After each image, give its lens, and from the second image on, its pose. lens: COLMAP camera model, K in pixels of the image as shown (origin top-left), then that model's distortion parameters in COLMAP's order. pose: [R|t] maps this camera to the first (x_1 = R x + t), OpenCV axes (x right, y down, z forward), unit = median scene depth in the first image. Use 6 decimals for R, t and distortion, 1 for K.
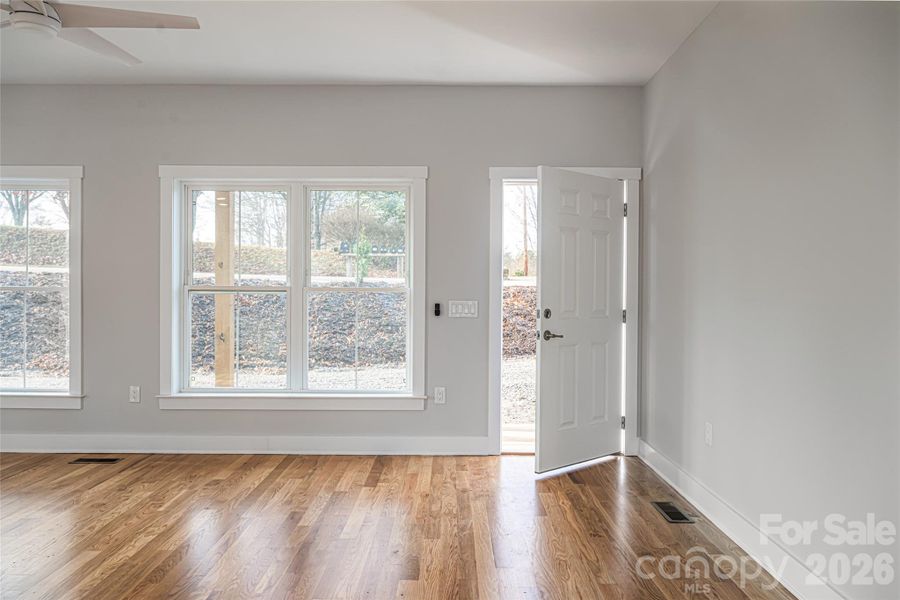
lens RADIAL K [[622.5, 0, 451.3], [0, 622.5, 296.6], [0, 0, 1]] dist [-0.007467, 0.001114]
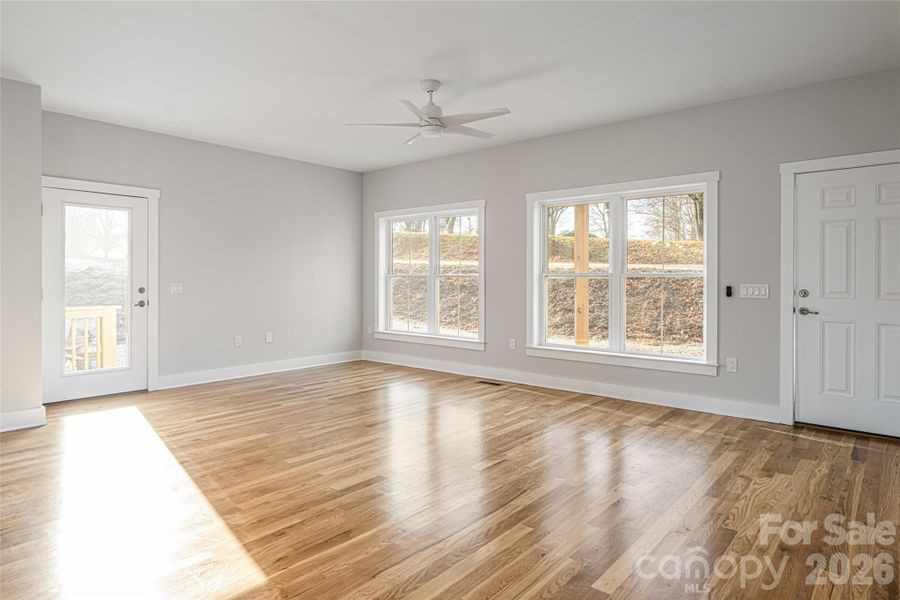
lens RADIAL K [[513.4, 0, 461.0], [0, 513.4, 283.1], [0, 0, 1]] dist [-0.013046, 0.000313]
pose [[0.770890, 0.001818, -0.636965, 0.159405], [-0.001418, 0.999998, 0.001139, 0.004128], [0.636966, 0.000026, 0.770892, -0.046891]]
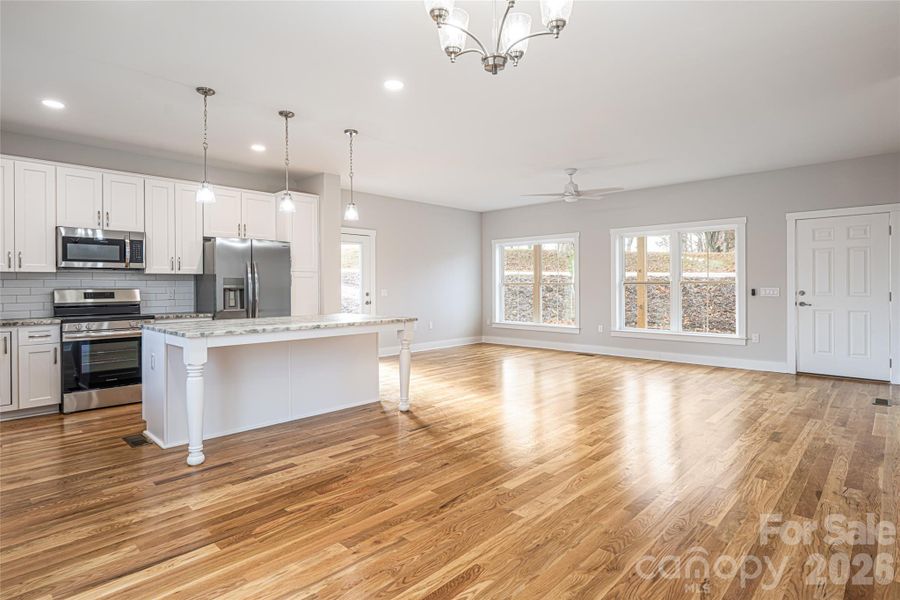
lens RADIAL K [[455.1, 0, 456.2], [0, 455.1, 288.7], [0, 0, 1]] dist [-0.013132, -0.000854]
pose [[0.729163, -0.003946, -0.684329, 0.203513], [0.005314, 0.999986, -0.000104, 0.004464], [0.684320, -0.003560, 0.729173, -0.476285]]
